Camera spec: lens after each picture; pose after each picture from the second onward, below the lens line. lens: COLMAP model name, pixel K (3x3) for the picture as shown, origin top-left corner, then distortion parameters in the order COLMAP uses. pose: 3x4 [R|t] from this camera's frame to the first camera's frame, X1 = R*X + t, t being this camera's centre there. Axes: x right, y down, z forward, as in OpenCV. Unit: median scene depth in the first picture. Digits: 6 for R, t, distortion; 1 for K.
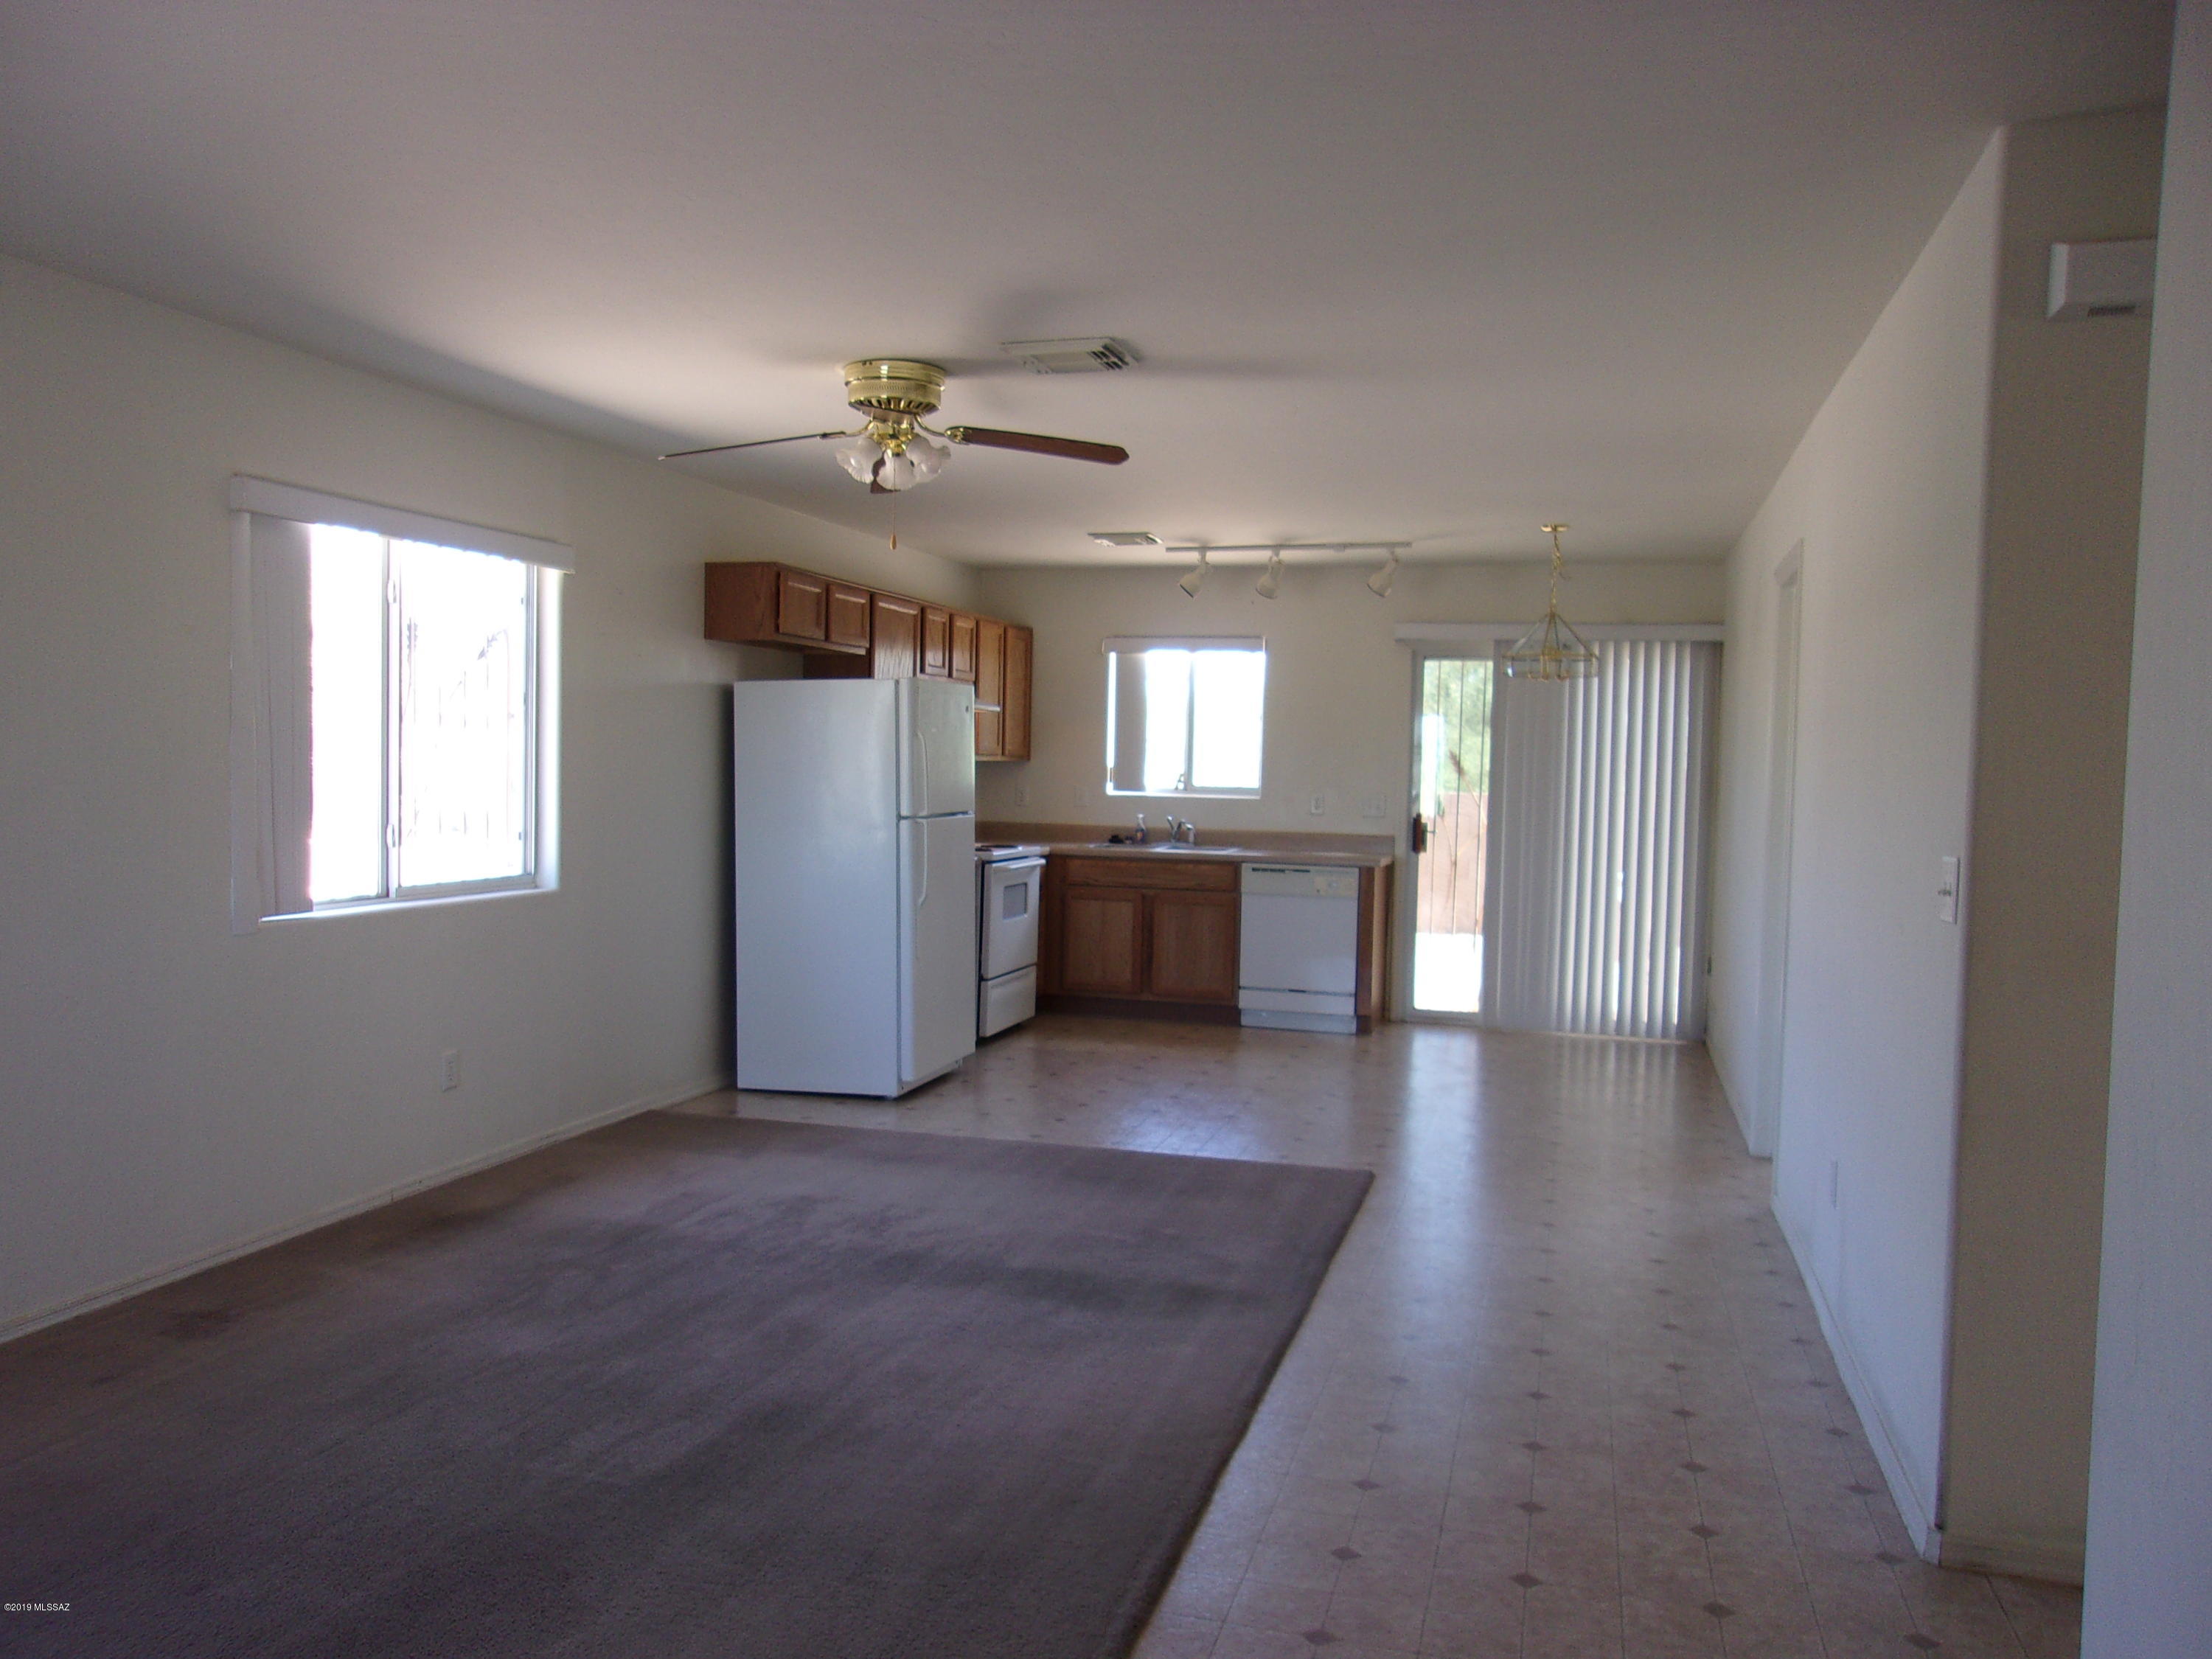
lens RADIAL K [[1761.4, 0, 1106.0], [0, 1761.4, 829.5], [0, 0, 1]] dist [0.003707, 0.001211]
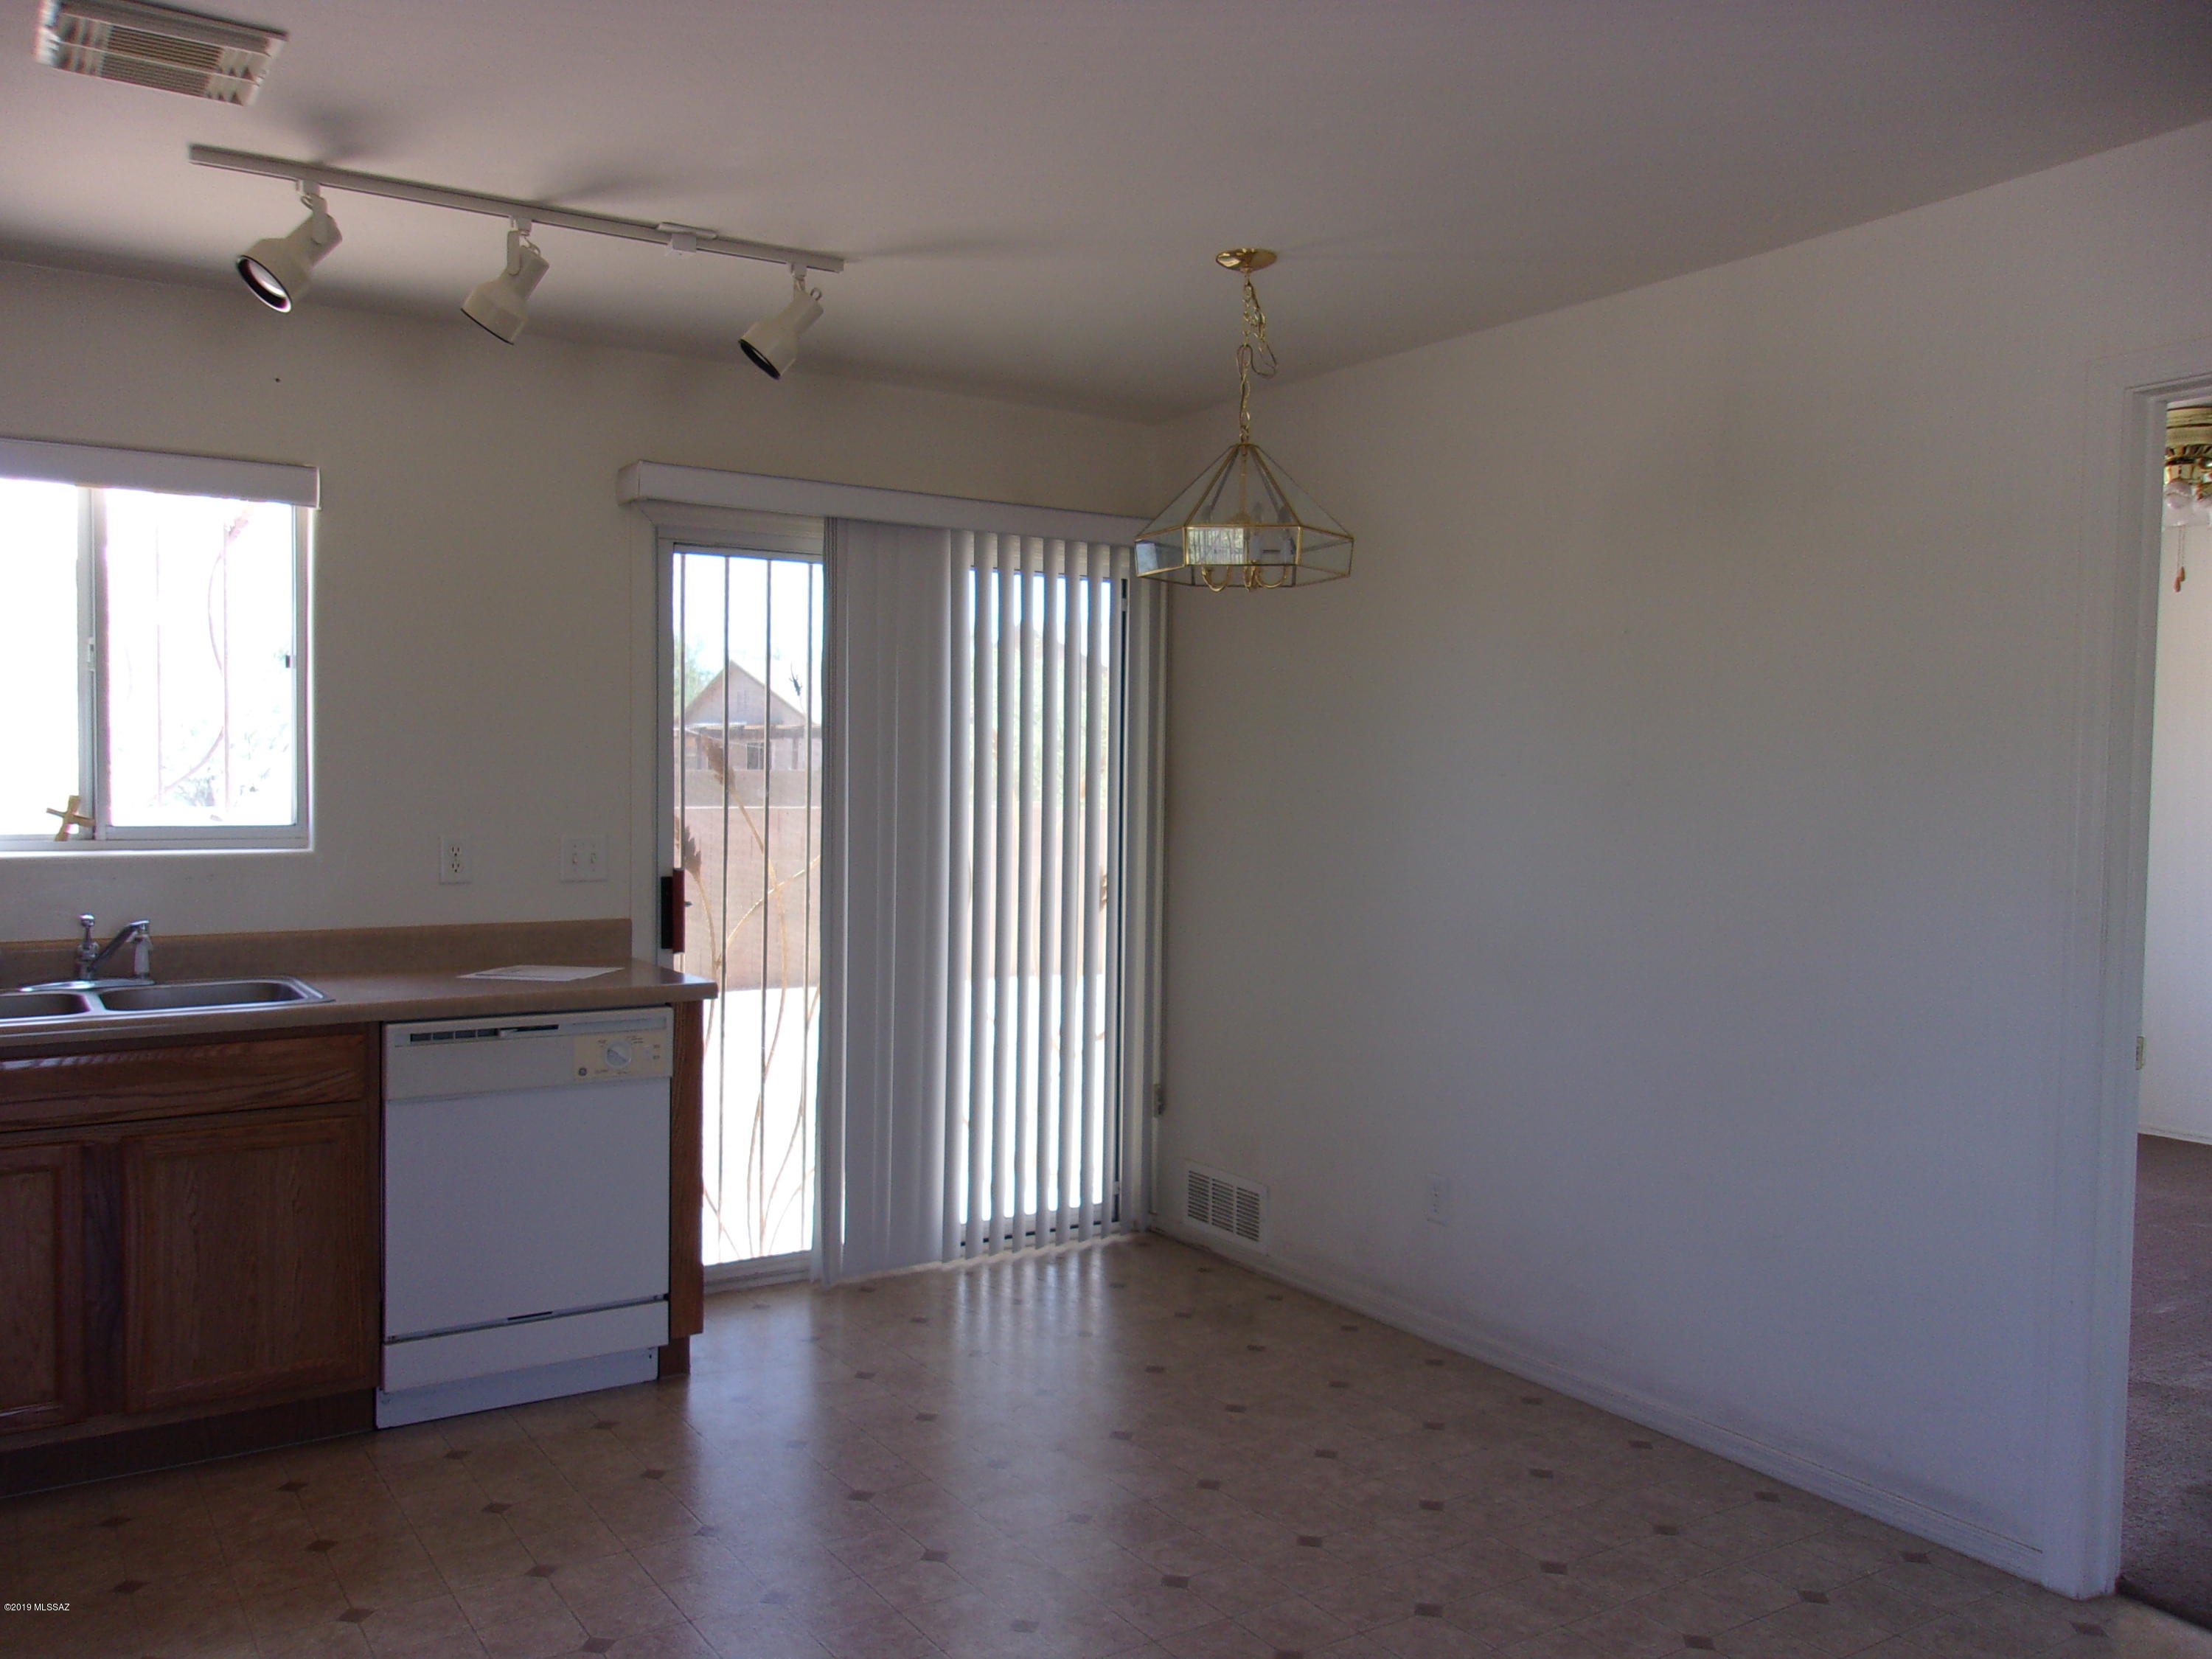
lens RADIAL K [[1761.4, 0, 1106.0], [0, 1761.4, 829.5], [0, 0, 1]] dist [0.003707, 0.001211]
pose [[0.658806, -0.043473, 0.751056, -0.108253], [0.035599, 0.999012, 0.026598, -0.028924], [-0.751470, 0.009214, 0.659702, 0.611087]]
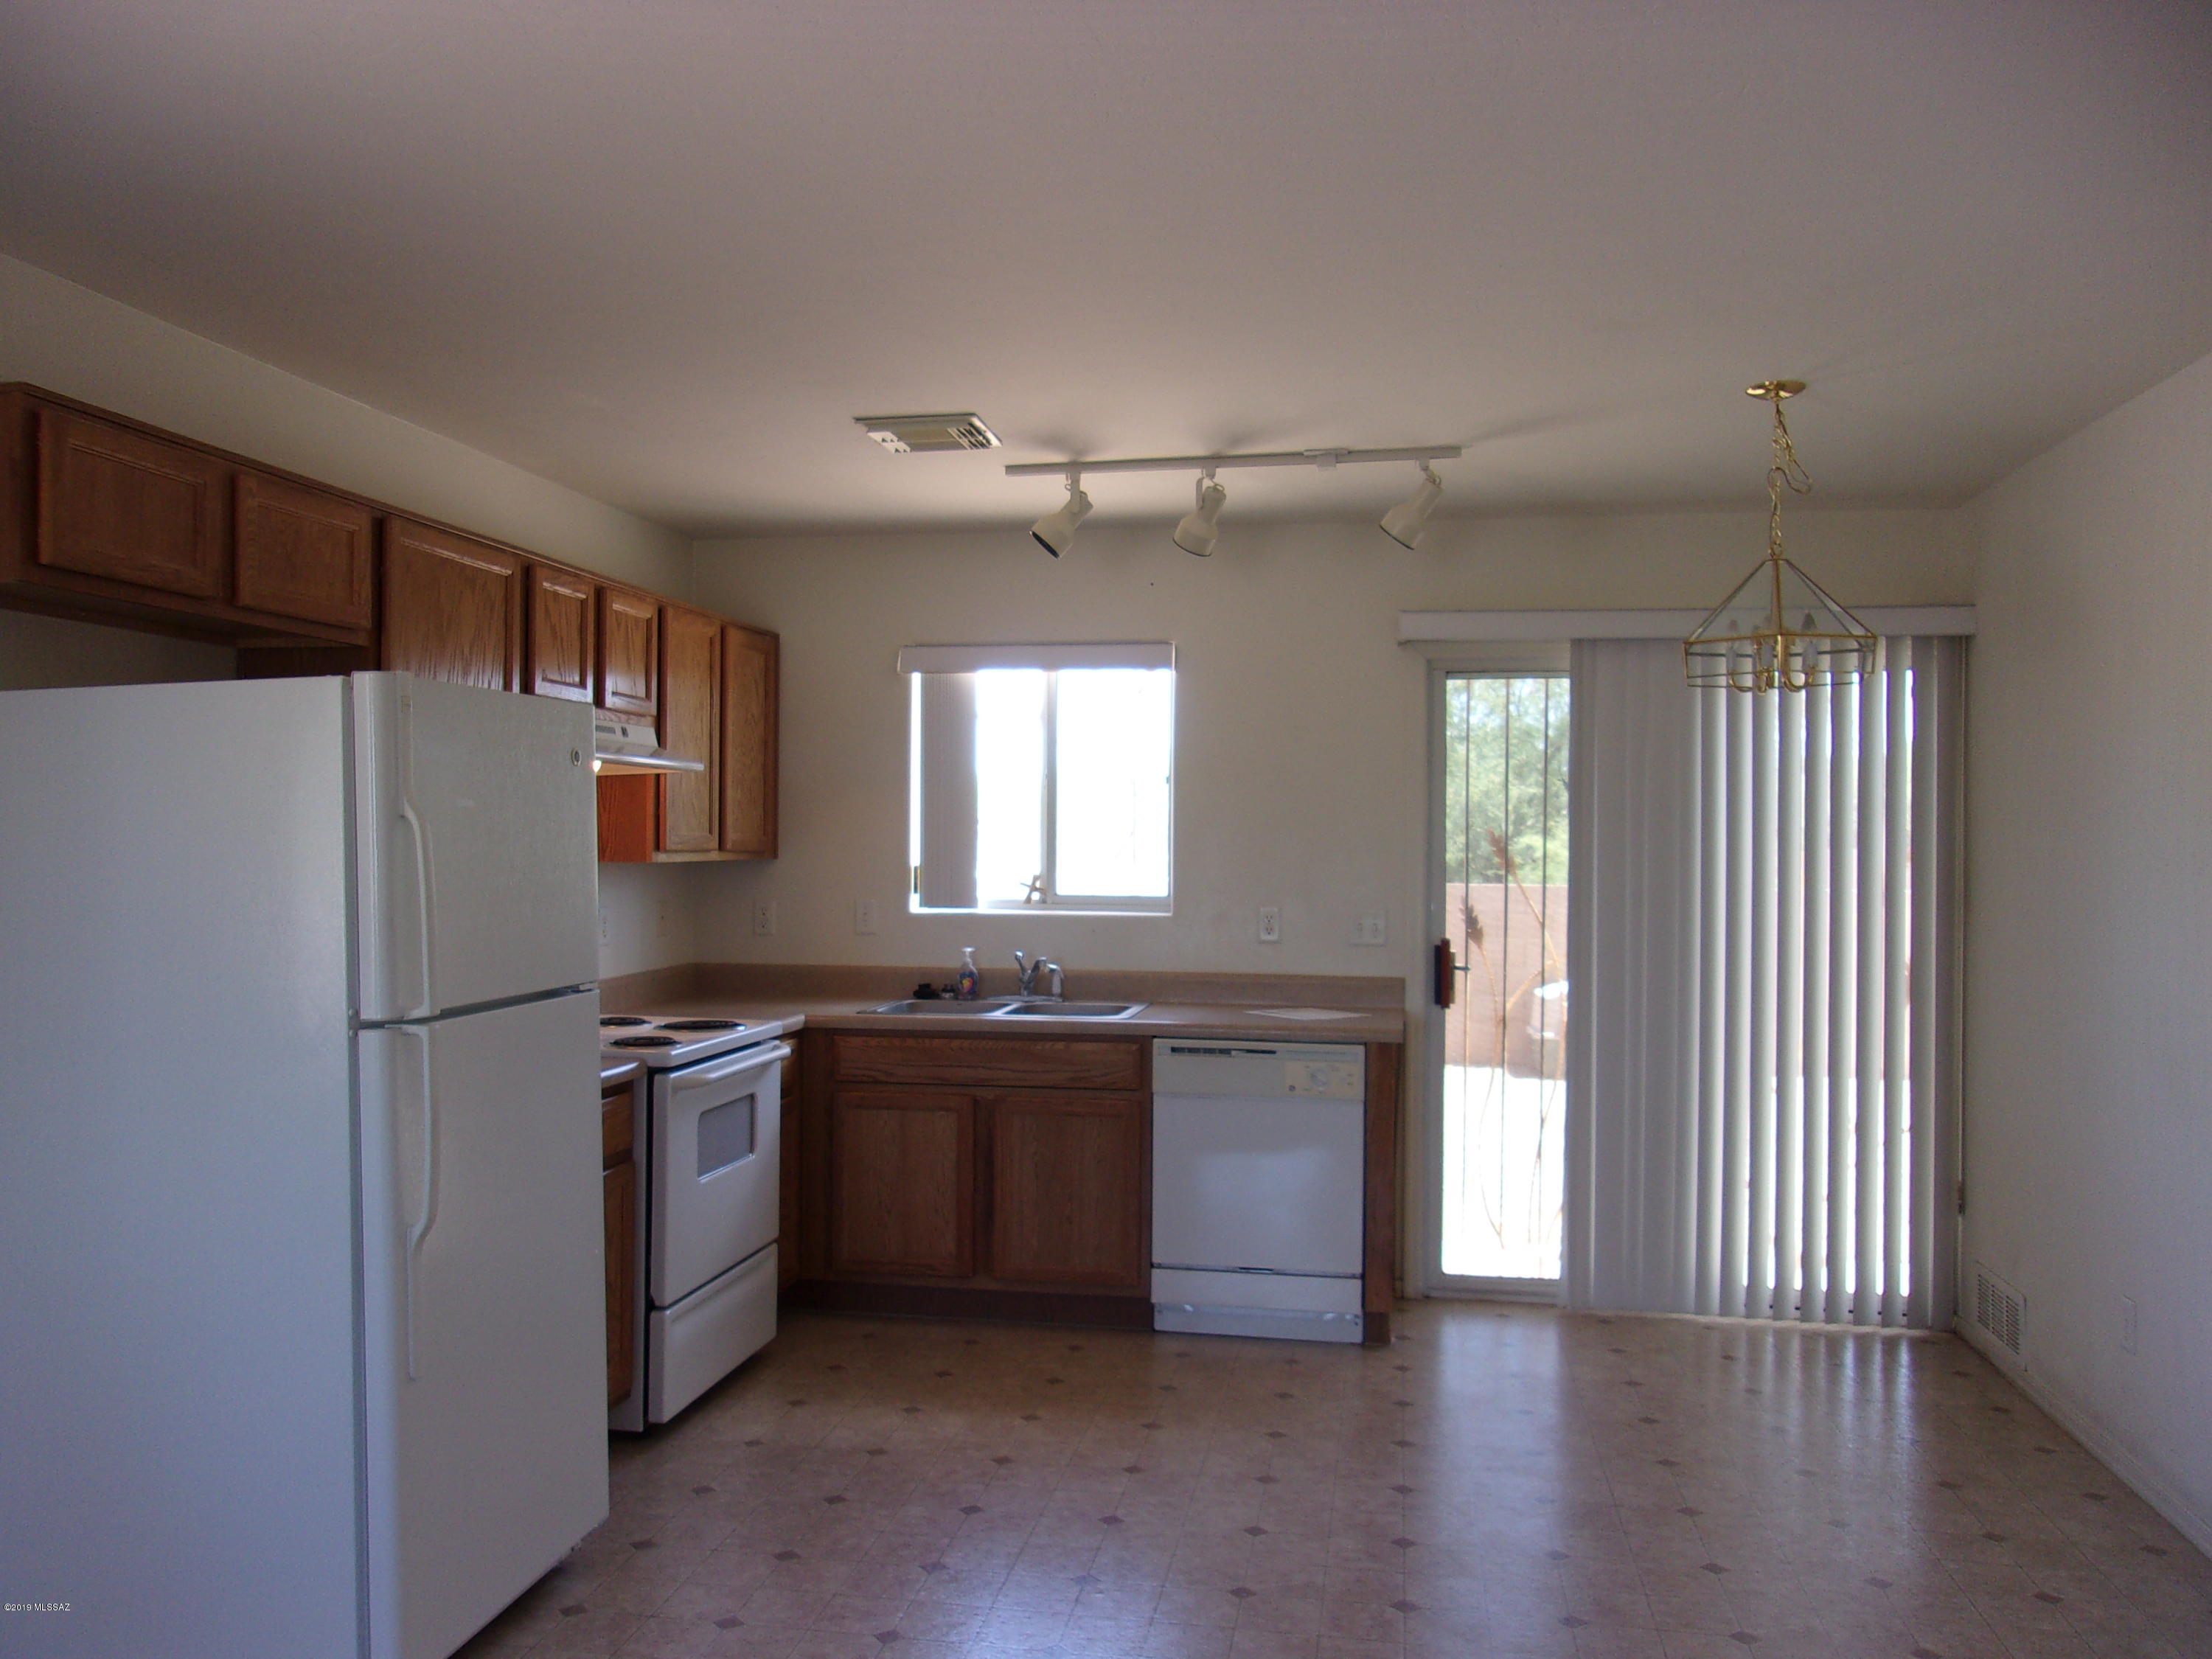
lens RADIAL K [[1761.4, 0, 1106.0], [0, 1761.4, 829.5], [0, 0, 1]] dist [0.003707, 0.001211]
pose [[0.995179, -0.016083, 0.096748, 0.009908], [0.020443, 0.998812, -0.044245, -0.022308], [-0.095922, 0.046009, 0.994325, 0.440249]]
